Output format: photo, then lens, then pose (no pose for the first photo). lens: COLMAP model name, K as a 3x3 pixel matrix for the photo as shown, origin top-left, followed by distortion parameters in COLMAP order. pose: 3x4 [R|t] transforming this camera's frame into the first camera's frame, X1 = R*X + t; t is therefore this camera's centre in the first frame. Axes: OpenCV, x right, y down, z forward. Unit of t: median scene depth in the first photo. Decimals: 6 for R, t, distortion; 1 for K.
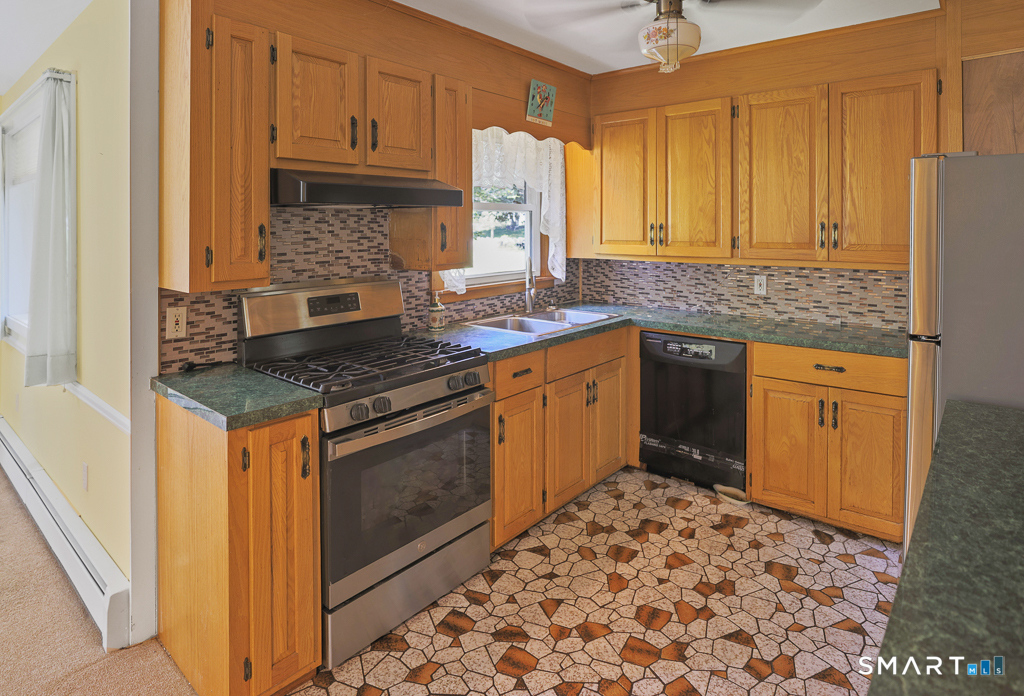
lens RADIAL K [[582.4, 0, 550.4], [0, 582.4, 237.7], [0, 0, 1]] dist [-0.017330, -0.000668]
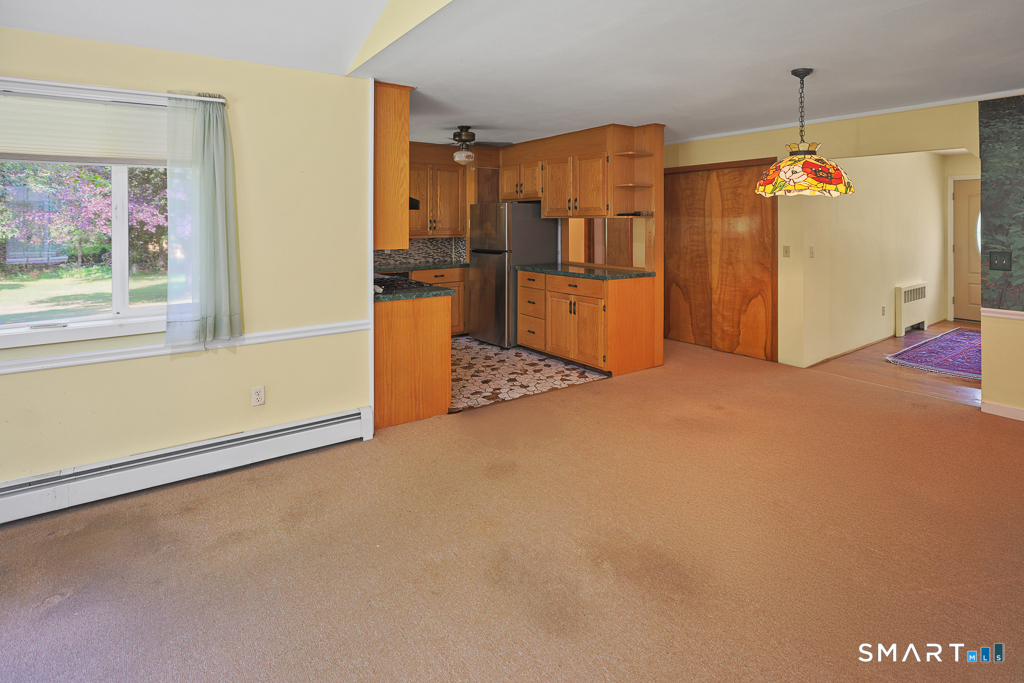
lens RADIAL K [[529.1, 0, 520.0], [0, 529.1, 225.8], [0, 0, 1]] dist [-0.030724, 0.000861]
pose [[0.284579, -0.006002, 0.958634, -1.659162], [0.017141, 0.999852, 0.001172, 0.004616], [-0.958499, 0.016099, 0.284640, -0.019626]]
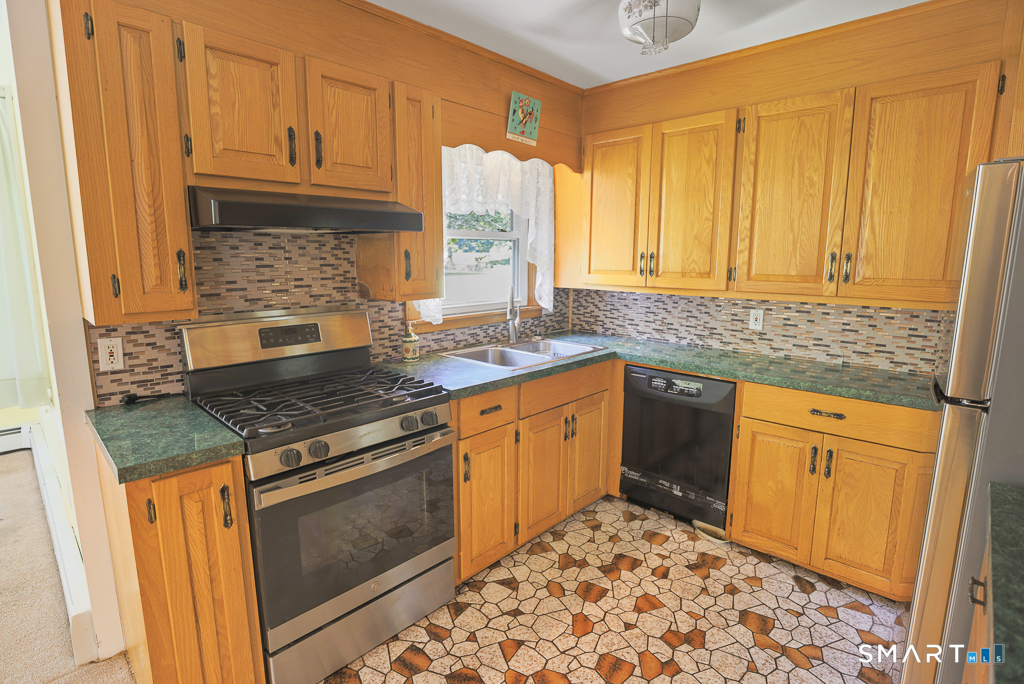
lens RADIAL K [[510.0, 0, 523.5], [0, 510.0, 338.3], [0, 0, 1]] dist [-0.027925, 0.006809]
pose [[0.996402, 0.021950, -0.081867, 0.065334], [-0.010273, 0.990040, 0.140414, -0.000411], [0.084133, -0.139067, 0.986703, 0.187361]]
